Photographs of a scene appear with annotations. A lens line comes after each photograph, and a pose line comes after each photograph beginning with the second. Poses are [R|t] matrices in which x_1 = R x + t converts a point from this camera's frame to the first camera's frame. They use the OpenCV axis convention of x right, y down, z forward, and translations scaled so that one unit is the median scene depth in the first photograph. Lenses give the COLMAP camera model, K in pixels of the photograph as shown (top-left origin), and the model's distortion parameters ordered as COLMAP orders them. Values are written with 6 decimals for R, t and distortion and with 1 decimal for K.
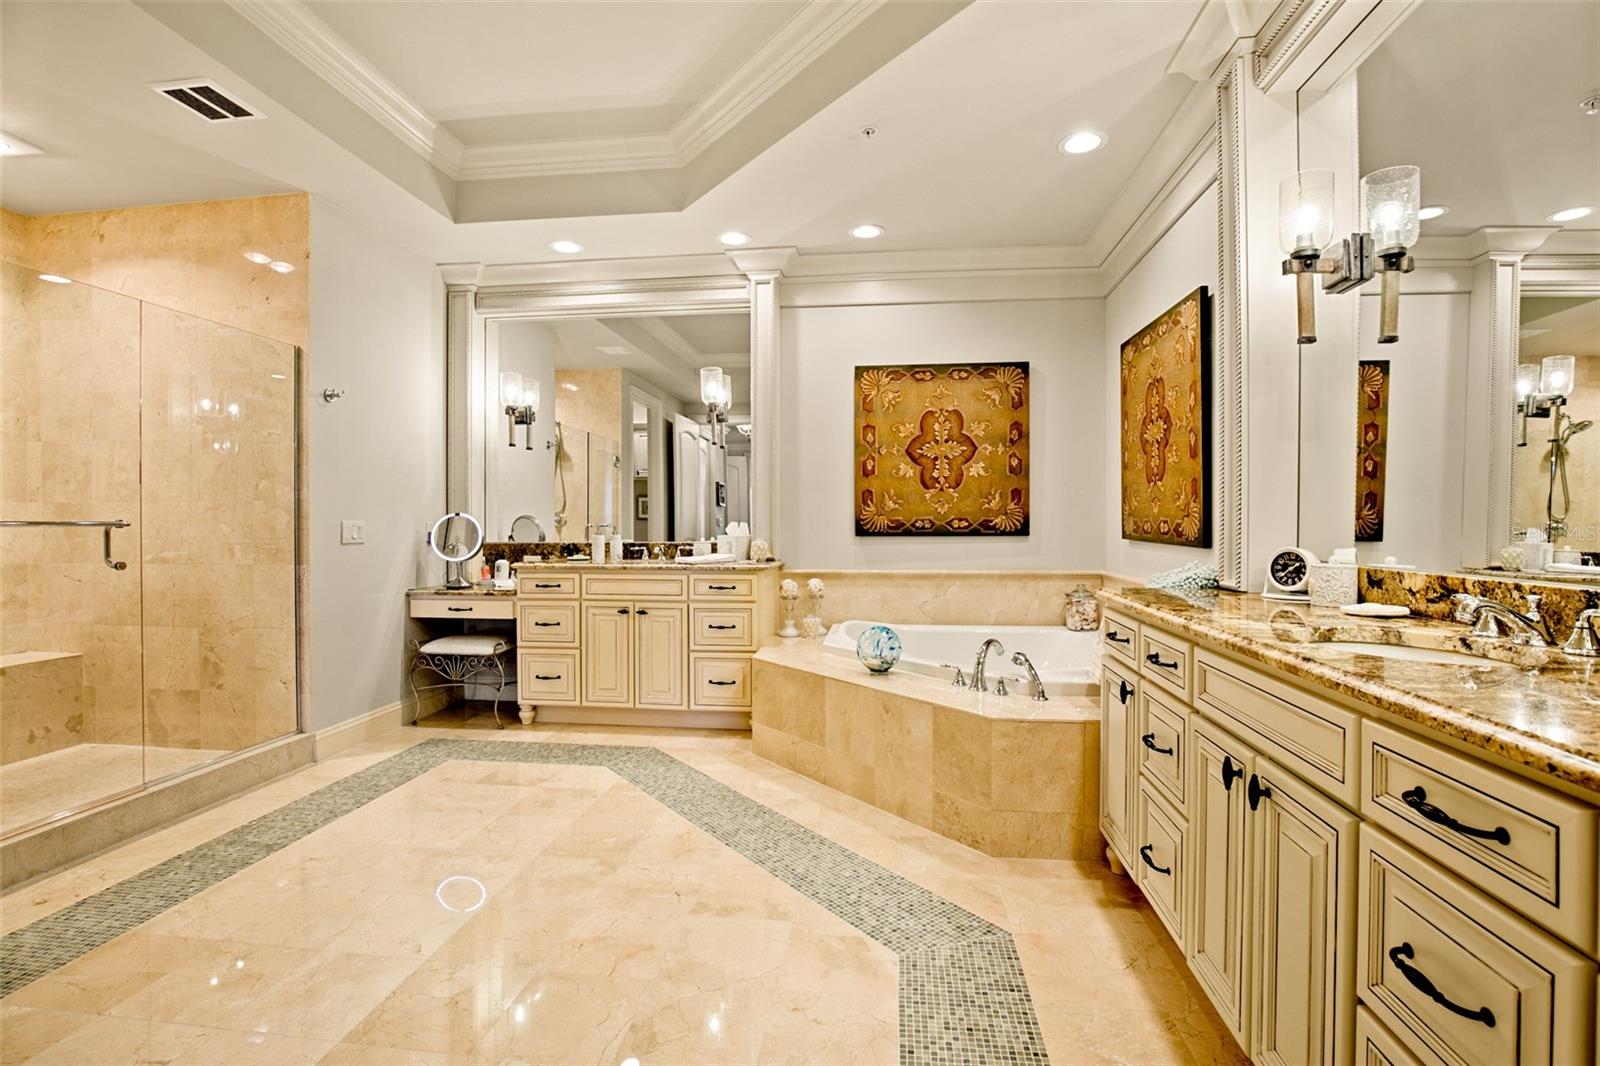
lens RADIAL K [[728.6, 0, 804.6], [0, 728.6, 519.4], [0, 0, 1]] dist [-0.033380, 0.000143]
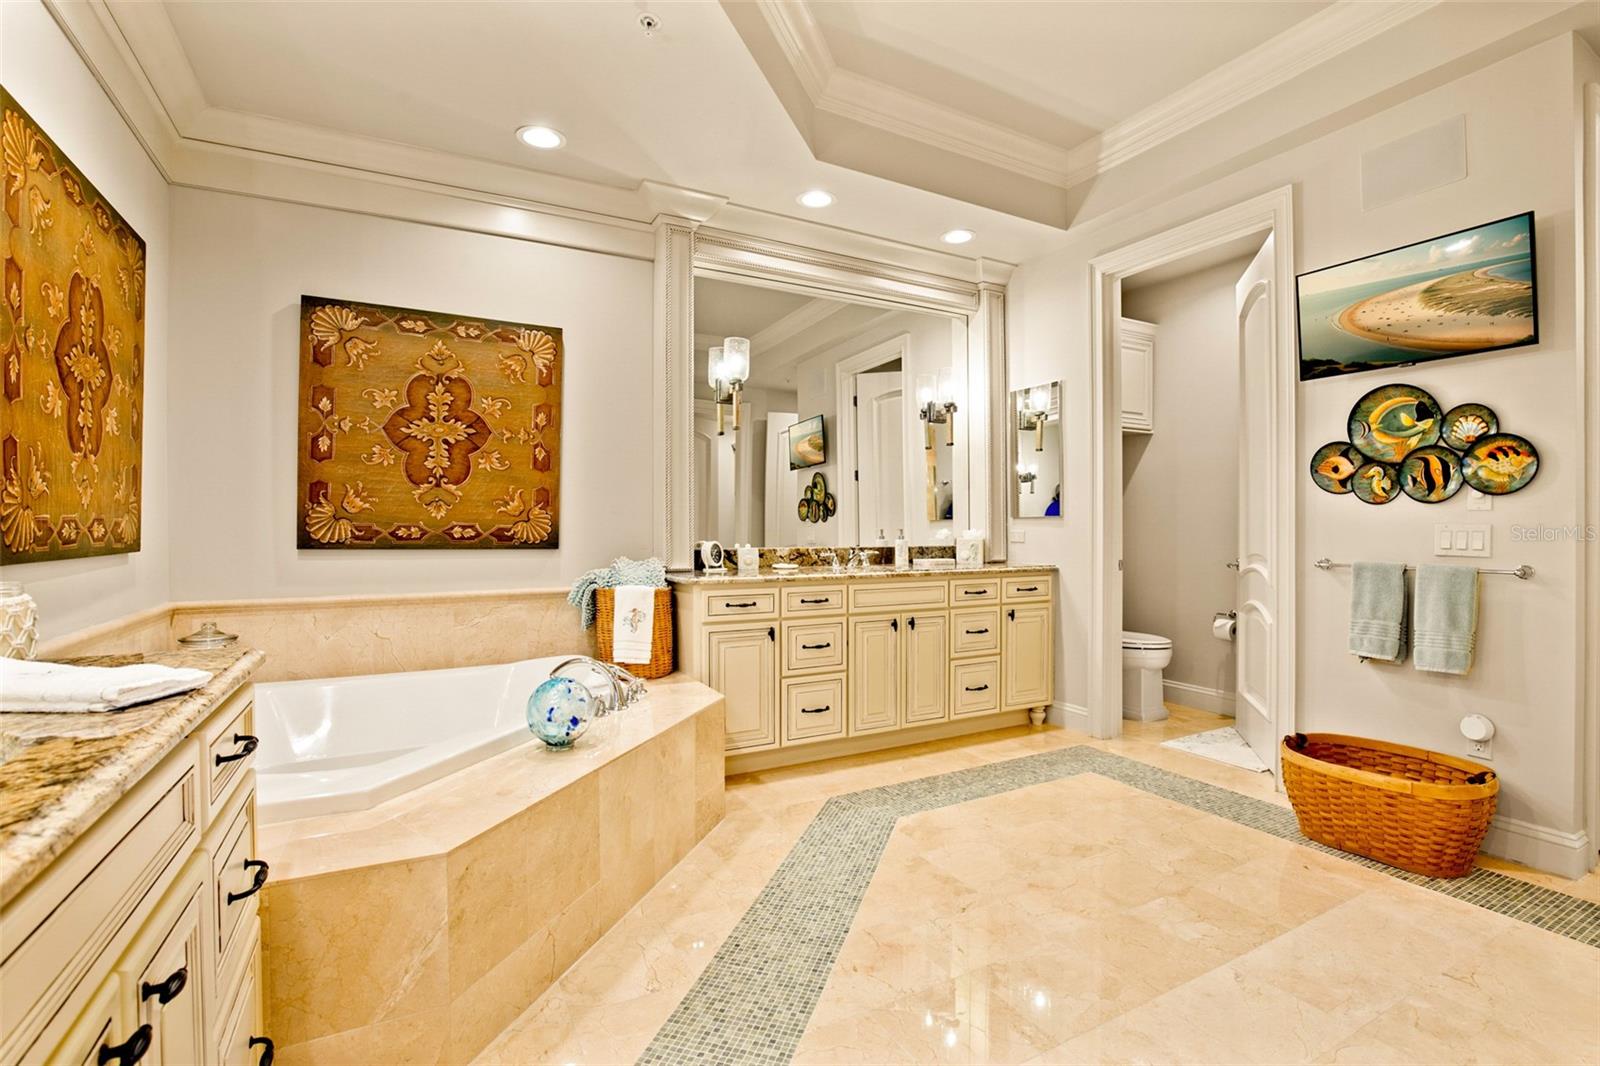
lens RADIAL K [[739.2, 0, 807.2], [0, 739.2, 529.4], [0, 0, 1]] dist [-0.032555, 0.000586]
pose [[-0.579167, 0.000418, 0.815209, -0.461859], [-0.000561, 0.999999, -0.000911, 0.005846], [-0.815209, -0.000985, -0.579167, 0.941359]]
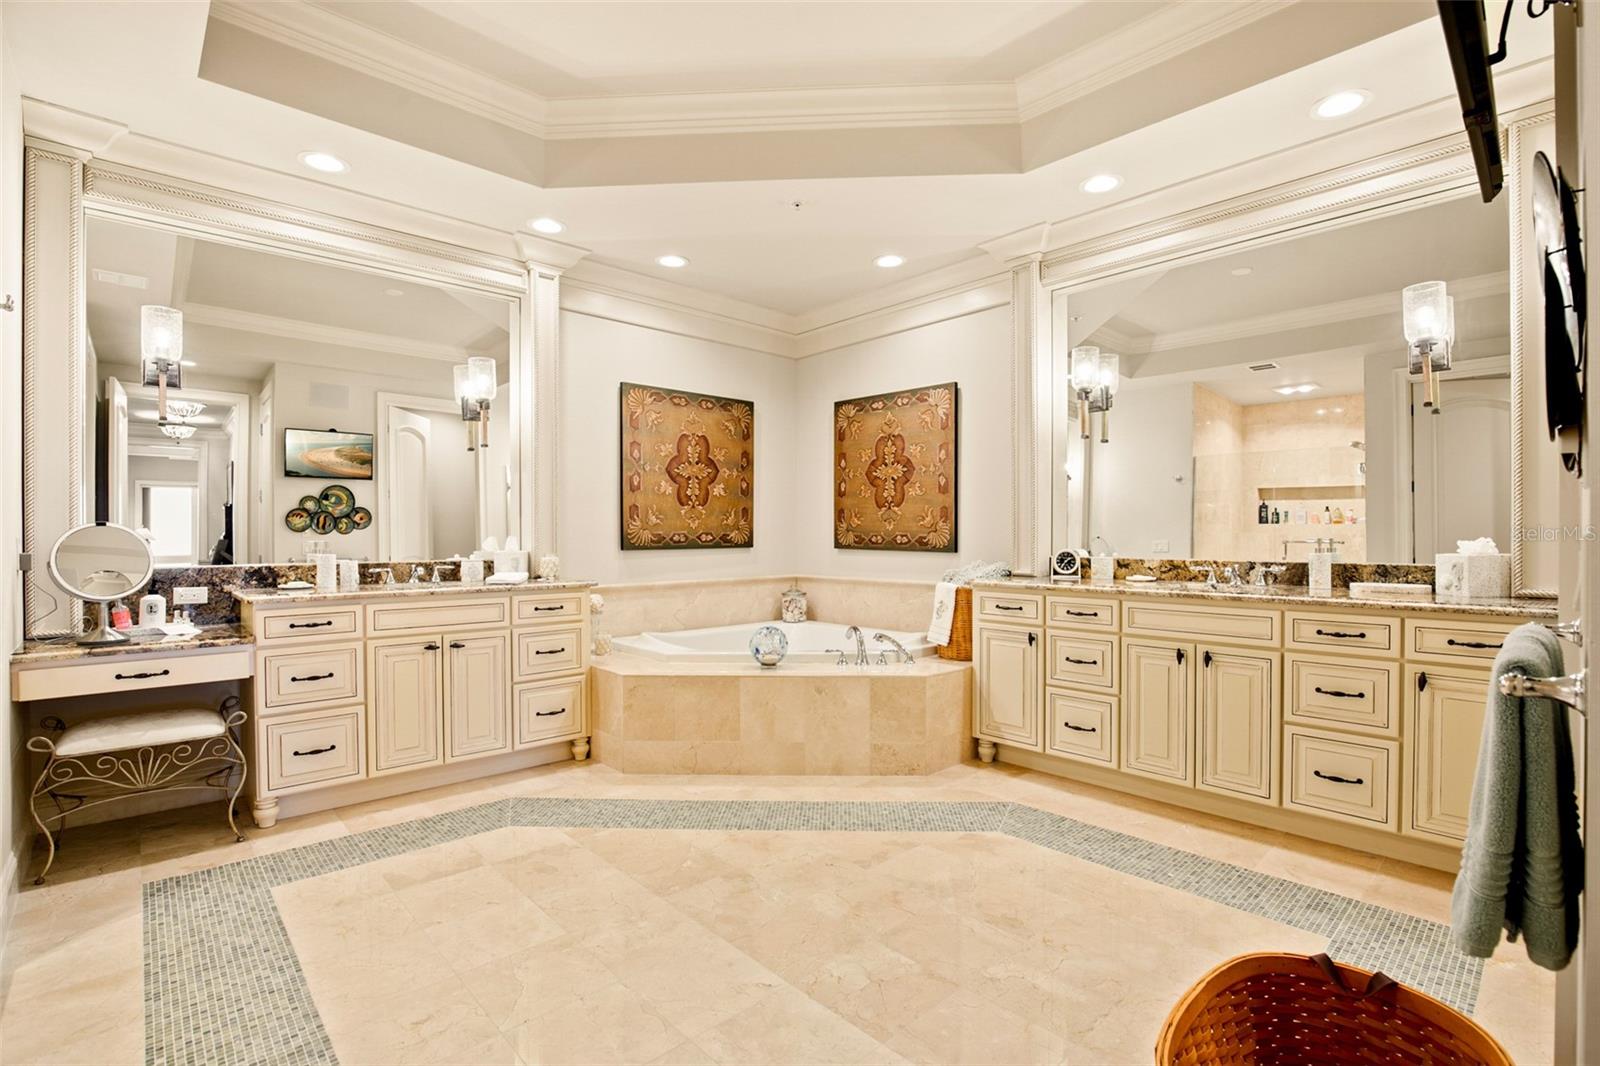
lens RADIAL K [[739.2, 0, 807.2], [0, 739.2, 529.4], [0, 0, 1]] dist [-0.032555, 0.000586]
pose [[0.647017, 0.005802, 0.762453, -0.583938], [-0.000926, 0.999976, -0.006823, 0.000965], [-0.762475, 0.003709, 0.647007, 0.152599]]
